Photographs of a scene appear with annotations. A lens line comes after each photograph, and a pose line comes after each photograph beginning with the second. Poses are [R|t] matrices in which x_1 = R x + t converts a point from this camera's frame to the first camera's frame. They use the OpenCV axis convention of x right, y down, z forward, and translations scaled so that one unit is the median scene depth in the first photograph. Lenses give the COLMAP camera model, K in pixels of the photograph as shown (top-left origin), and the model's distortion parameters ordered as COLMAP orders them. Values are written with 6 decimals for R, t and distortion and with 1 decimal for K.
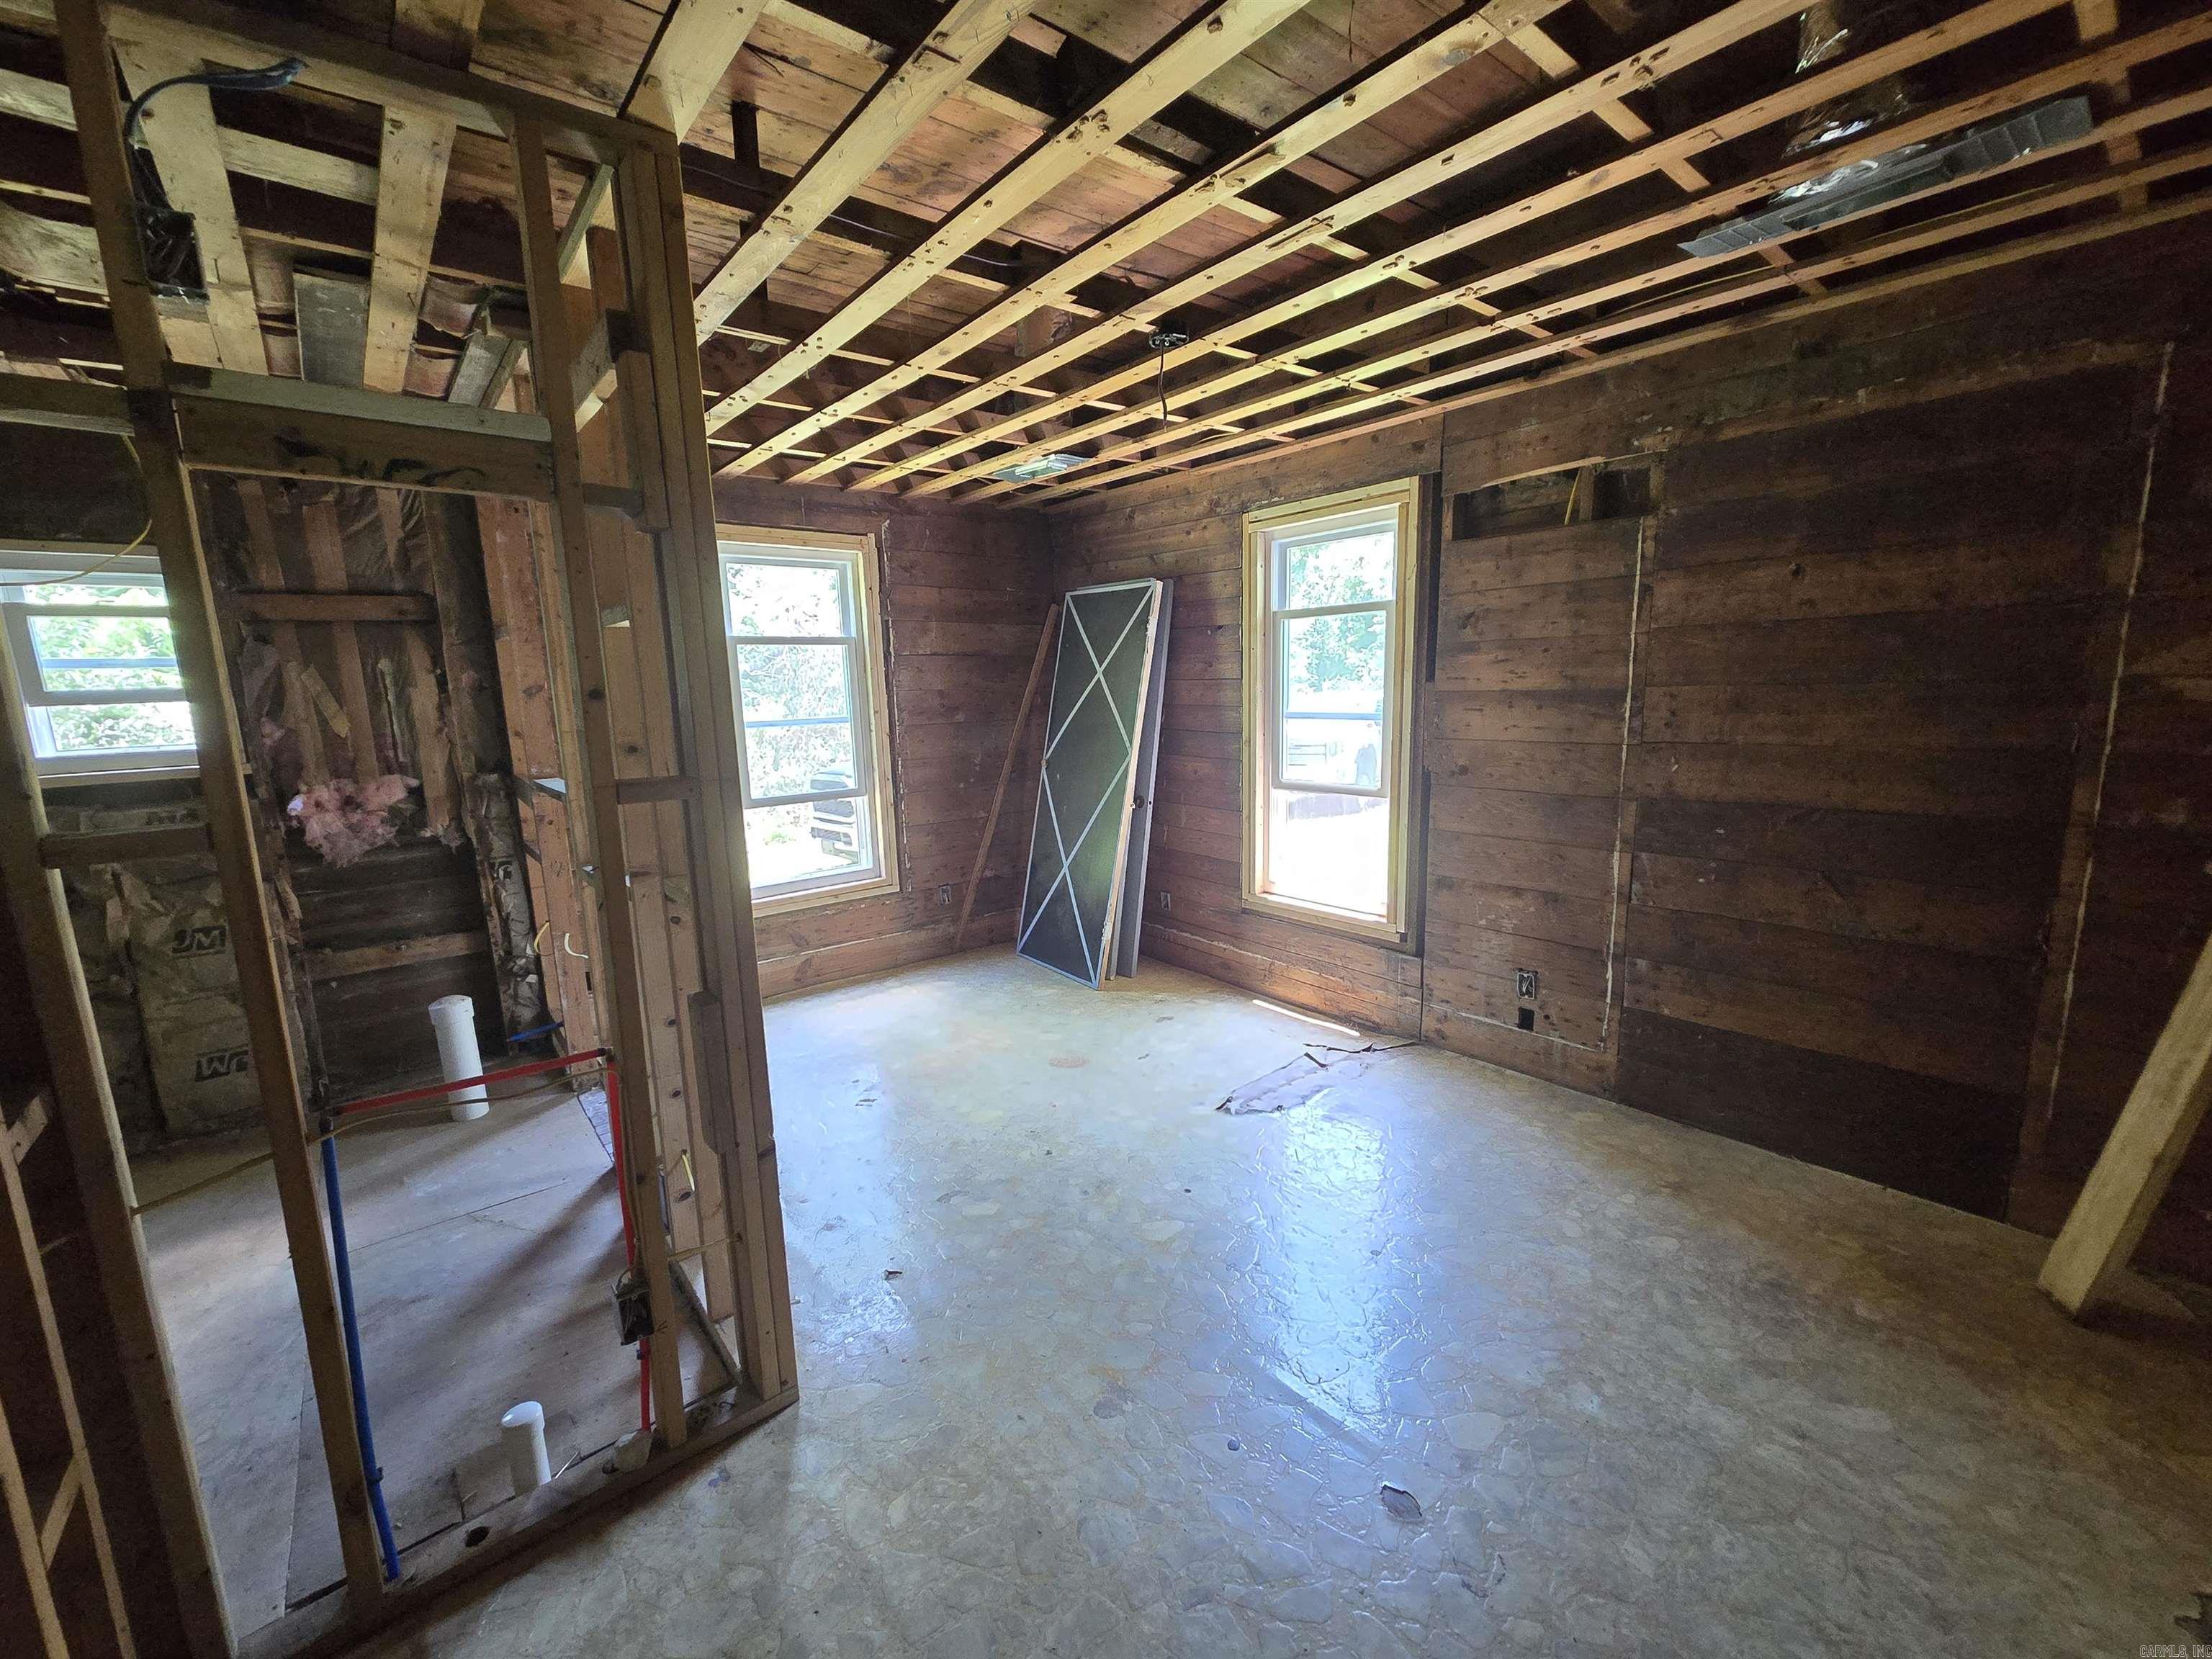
lens RADIAL K [[897.0, 0, 1105.9], [0, 897.0, 832.5], [0, 0, 1]] dist [-0.000067, 0.000166]
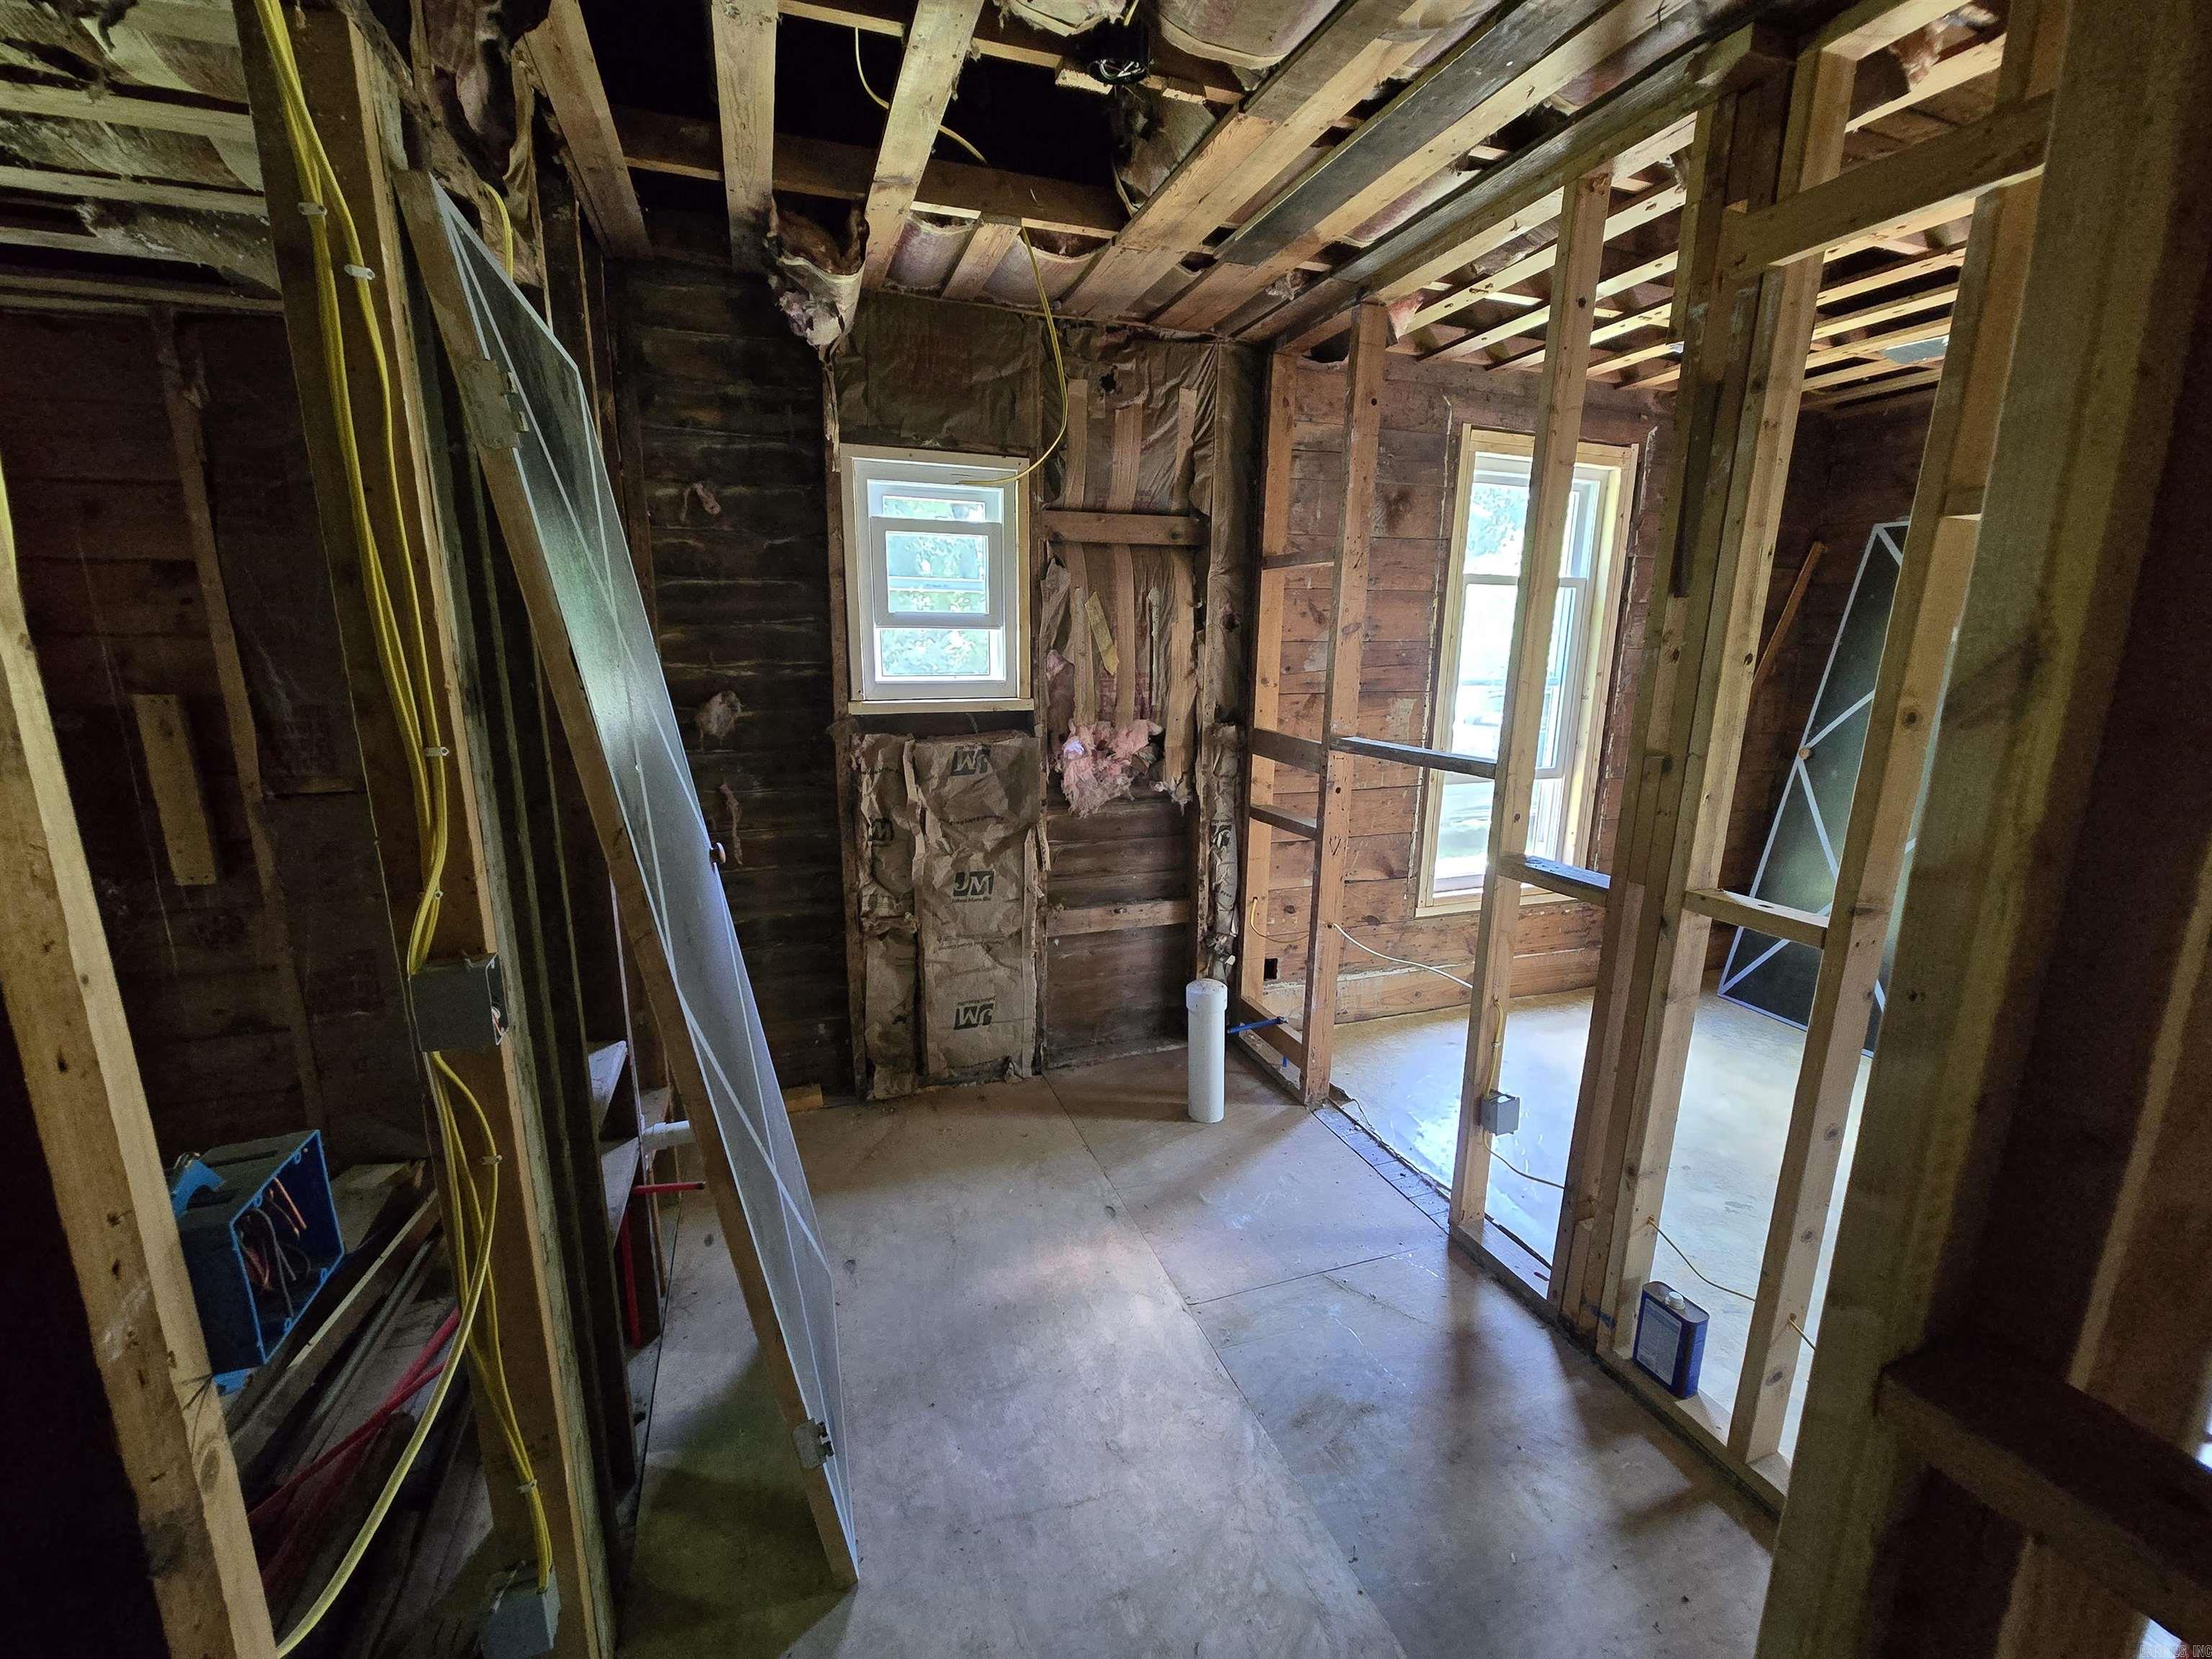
lens RADIAL K [[897.0, 0, 1093.1], [0, 897.0, 829.1], [0, 0, 1]] dist [-0.000067, 0.000166]
pose [[0.942607, 0.104170, -0.317239, -0.554877], [-0.092034, 0.994342, 0.053048, 0.000767], [0.320970, -0.020807, 0.946861, 0.139661]]
